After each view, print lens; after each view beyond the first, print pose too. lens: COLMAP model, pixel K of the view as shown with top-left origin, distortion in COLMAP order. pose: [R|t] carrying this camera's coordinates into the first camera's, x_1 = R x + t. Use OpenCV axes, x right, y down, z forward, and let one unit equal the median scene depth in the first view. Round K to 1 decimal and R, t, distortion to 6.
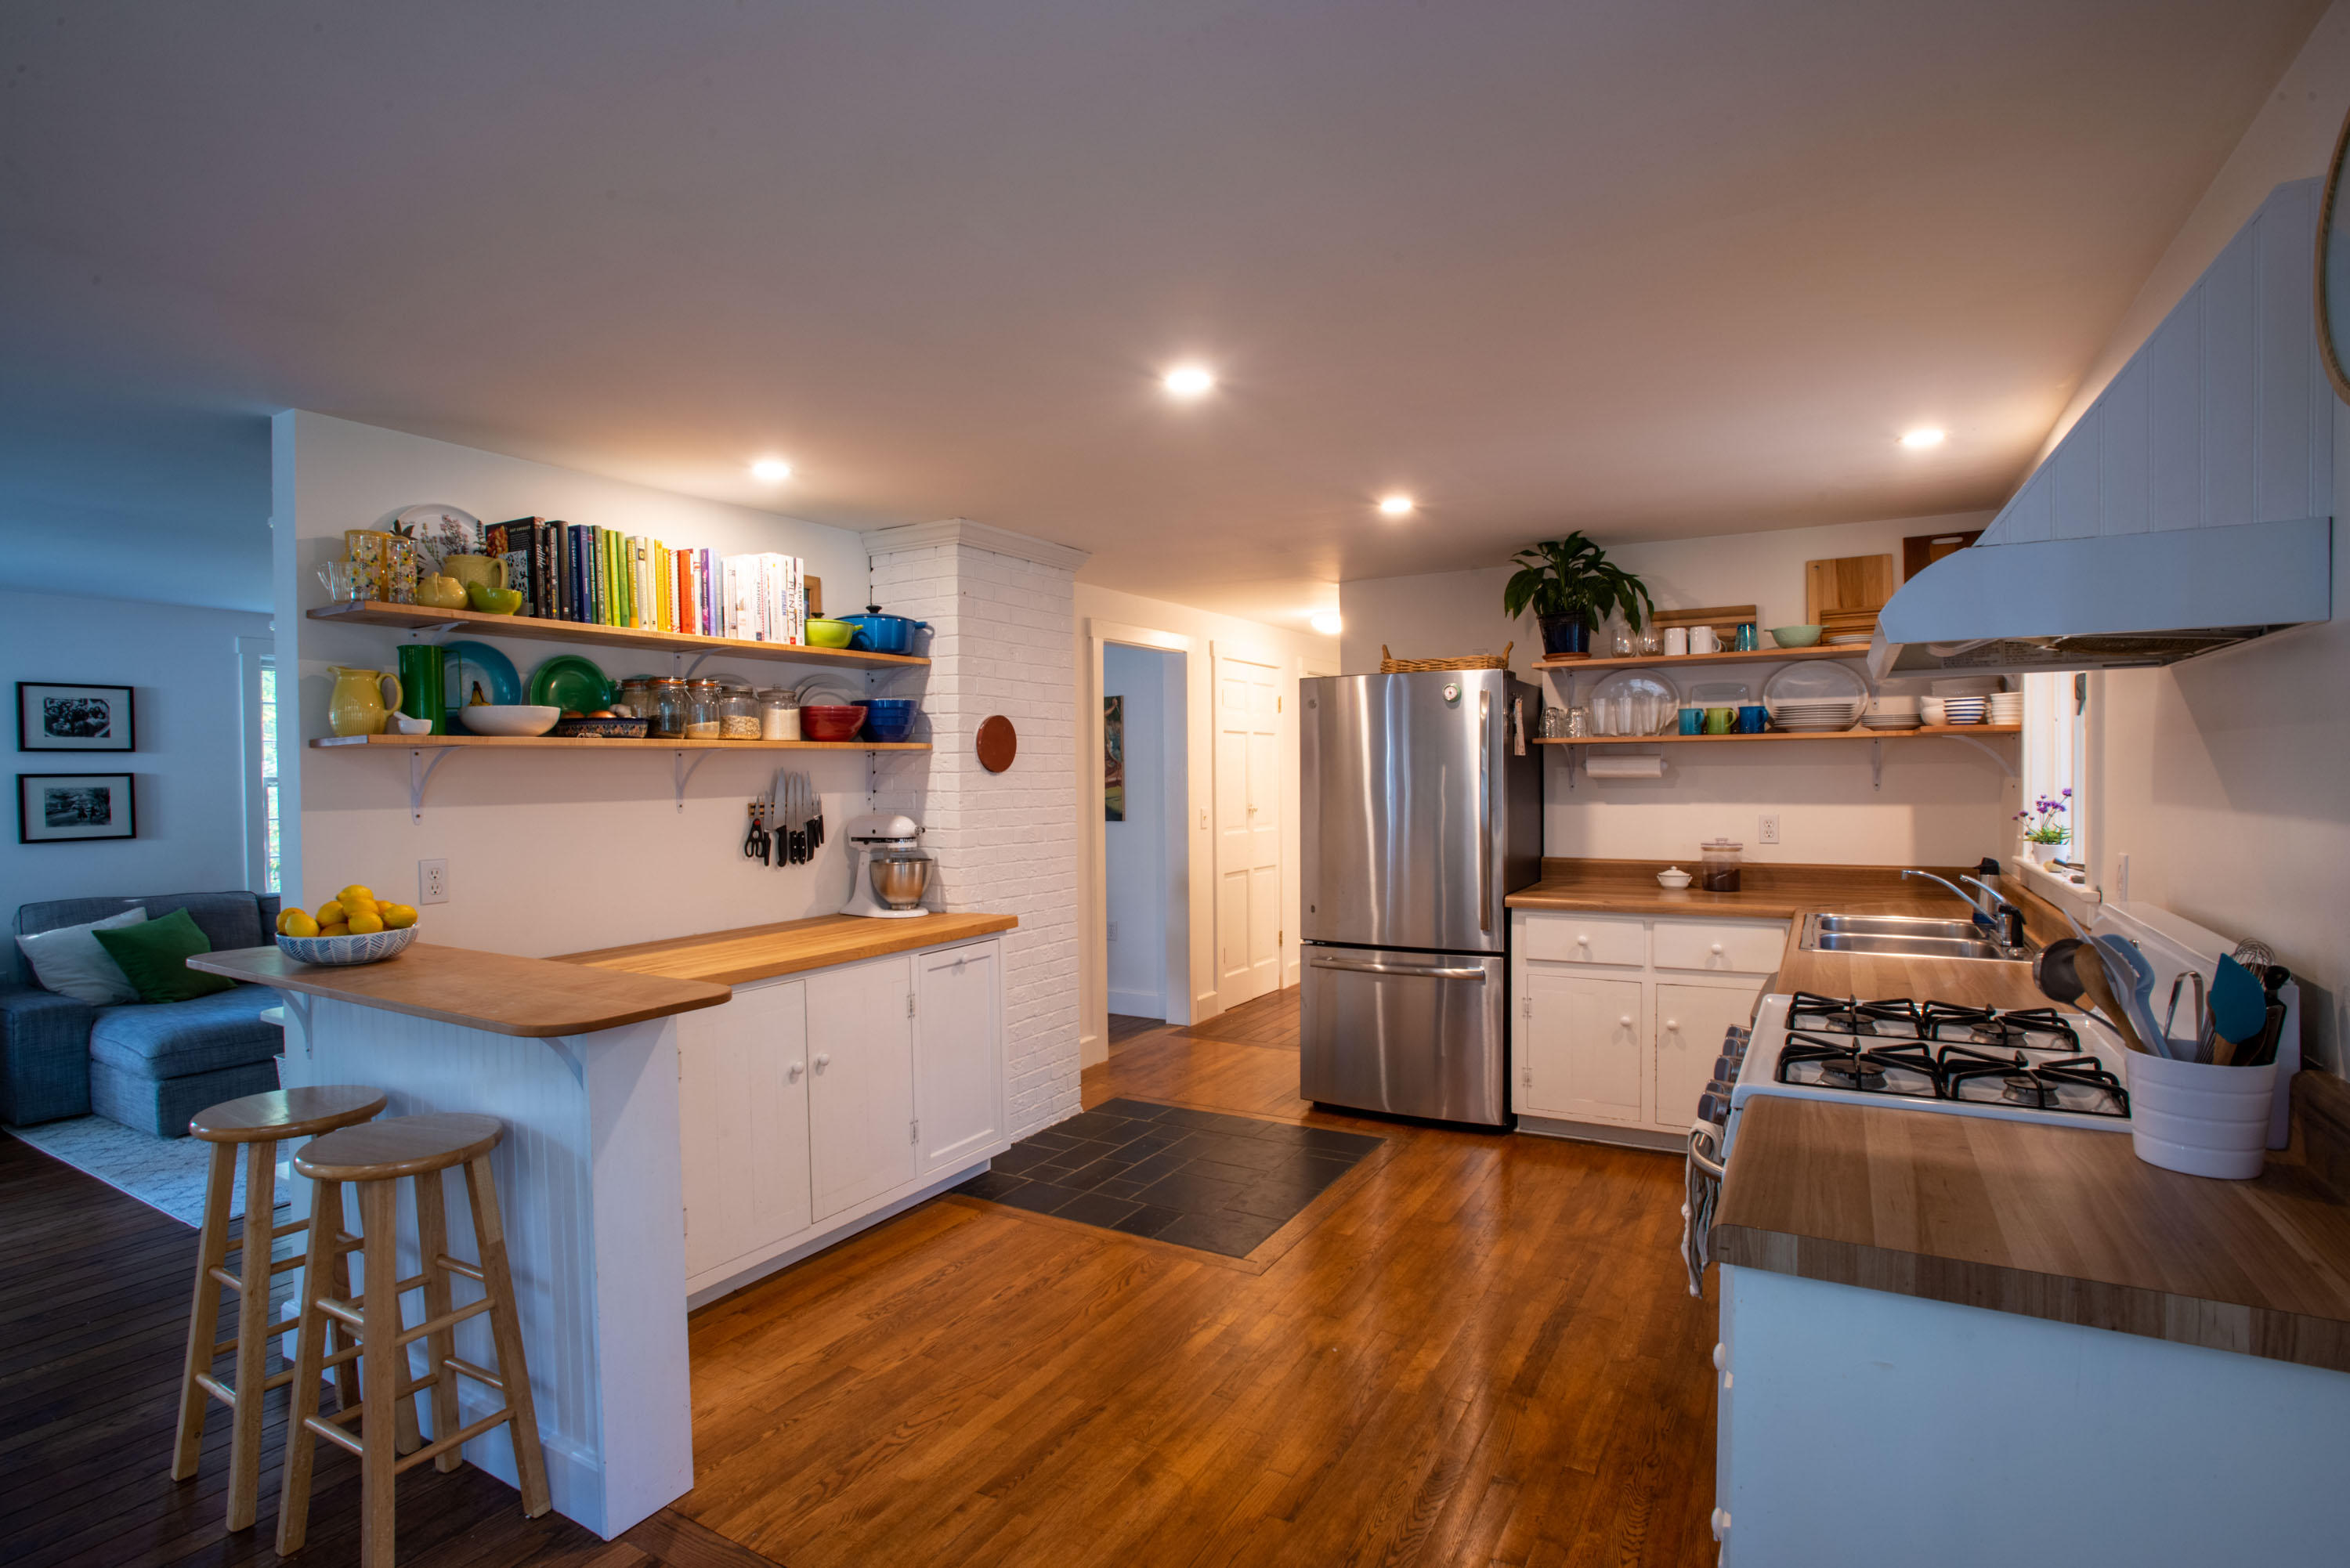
lens RADIAL K [[1183.9, 0, 1168.3], [0, 1183.9, 785.5], [0, 0, 1]] dist [-0.038848, 0.007209]
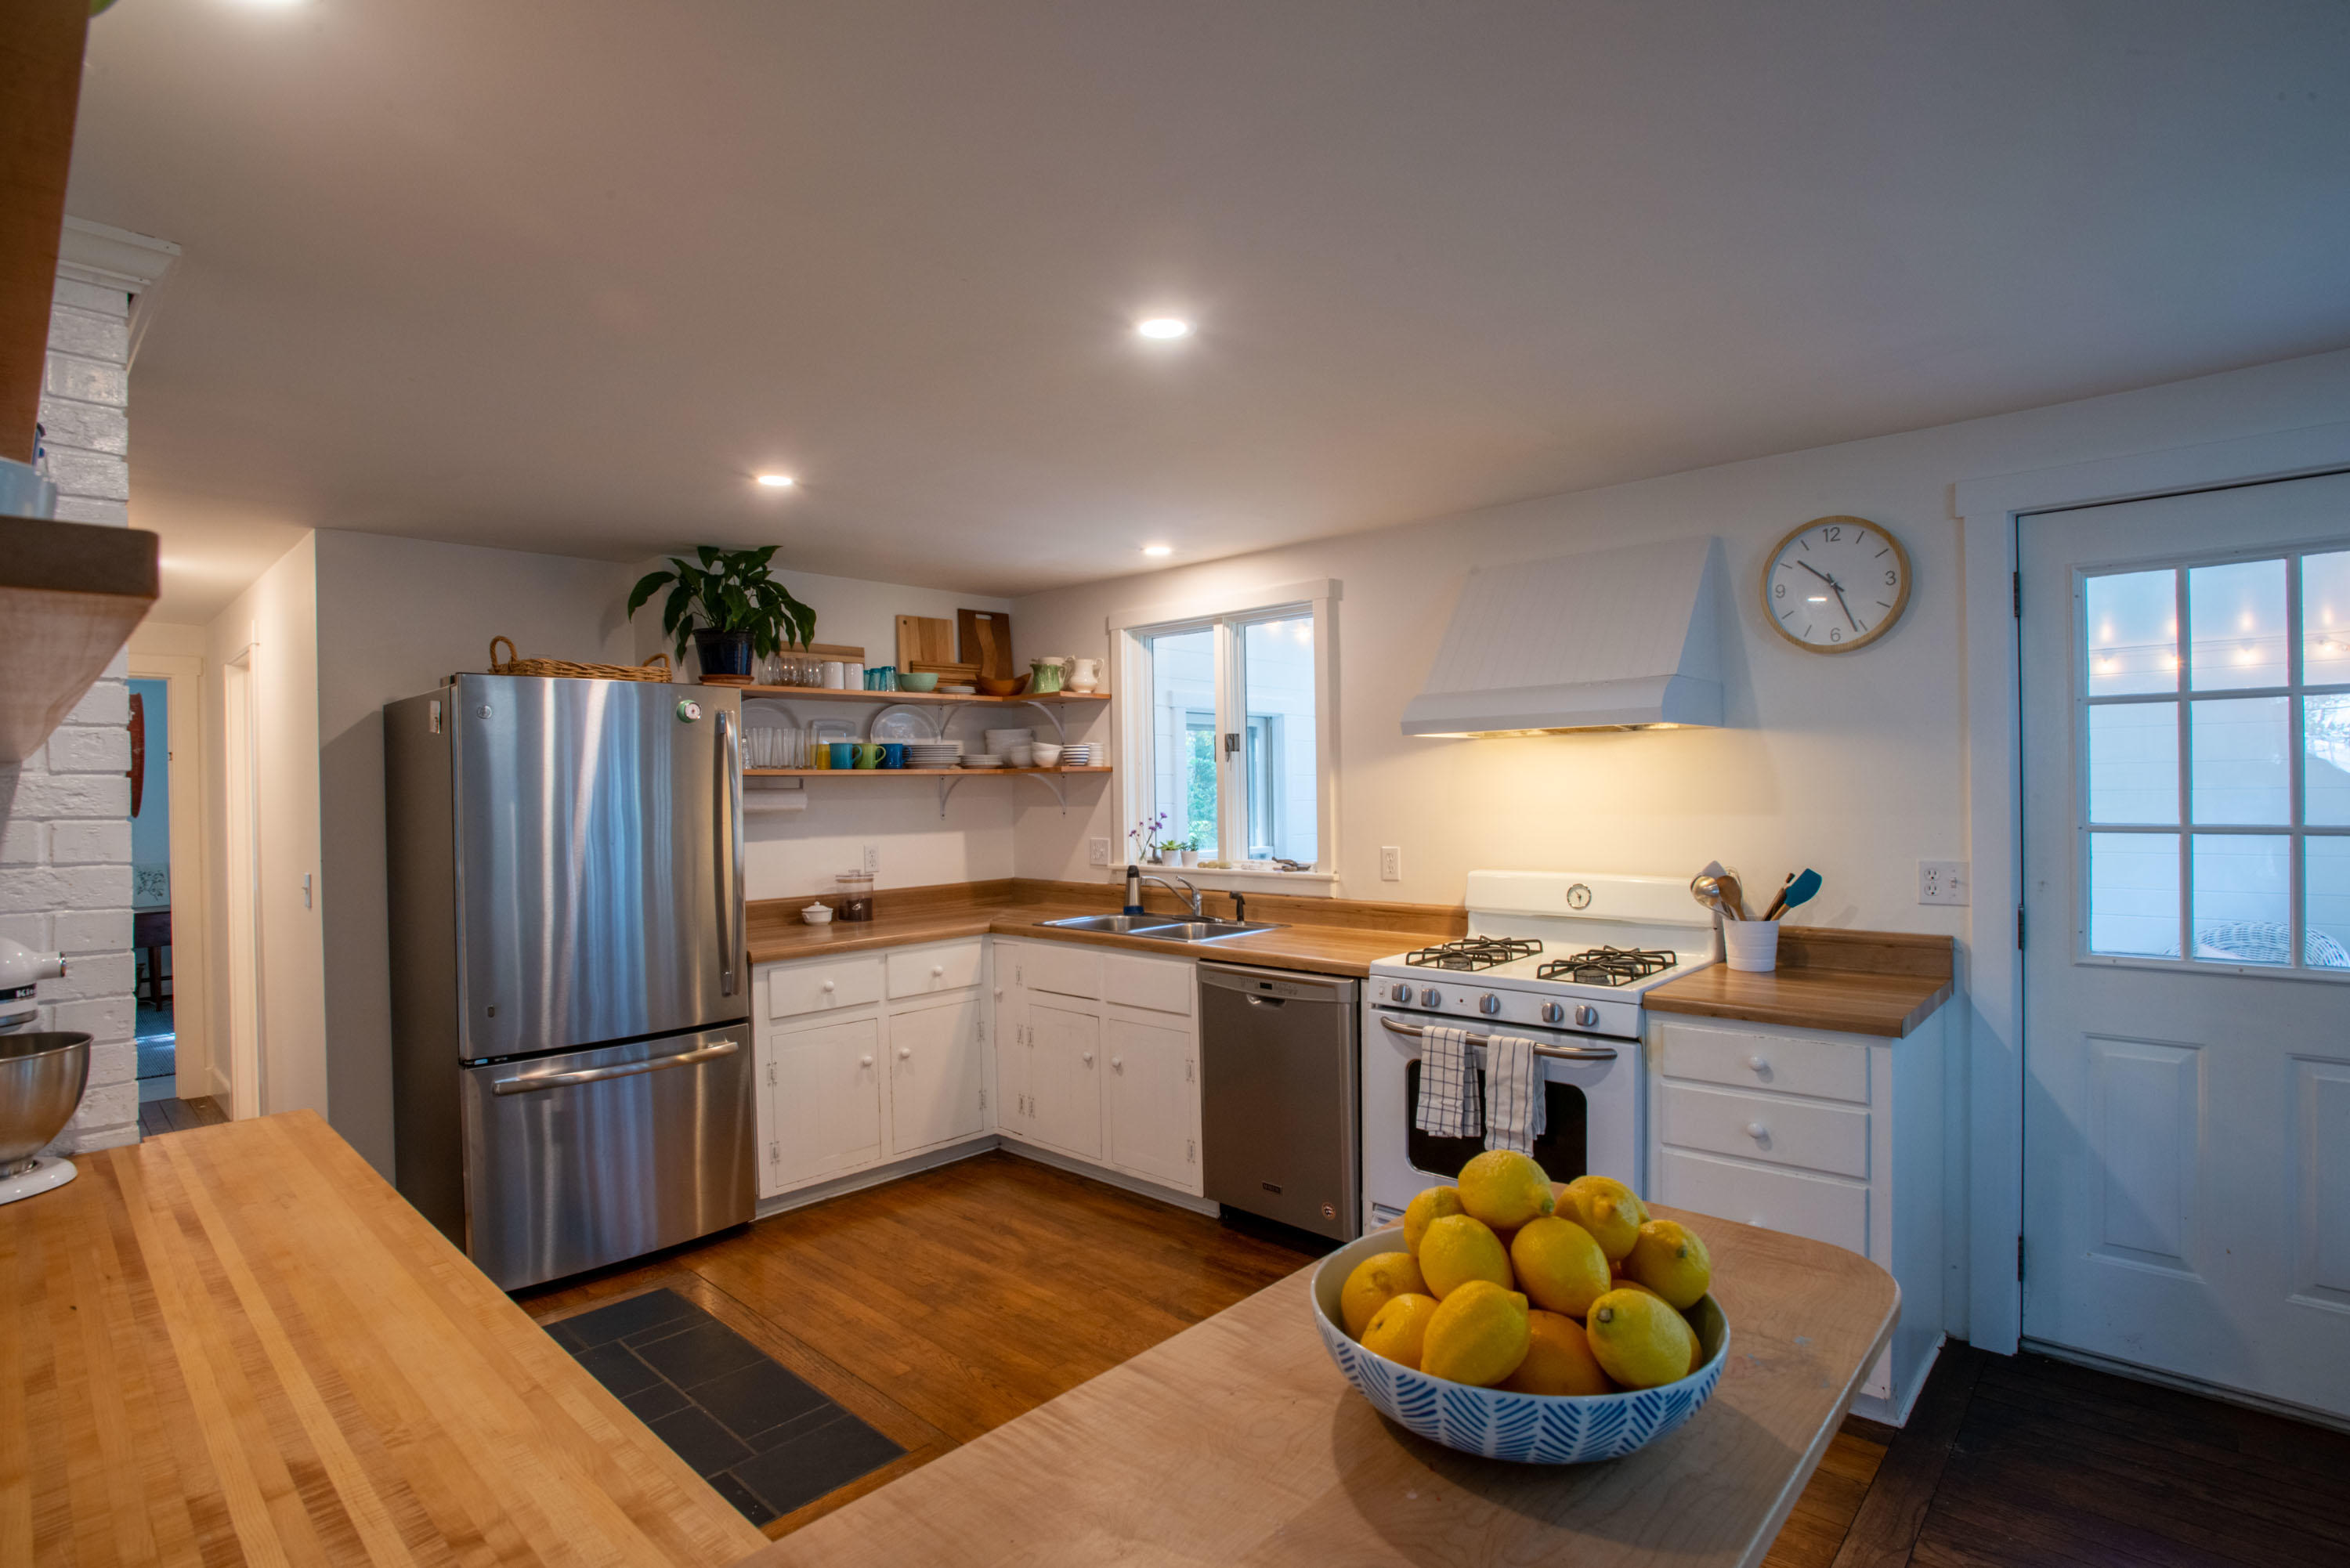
lens RADIAL K [[1183.9, 0, 1168.2], [0, 1183.9, 789.1], [0, 0, 1]] dist [-0.038848, 0.007209]
pose [[0.218061, 0.007496, 0.975906, -0.491537], [0.025200, 0.999594, -0.013308, -0.005026], [-0.975610, 0.027495, 0.217783, 0.514742]]
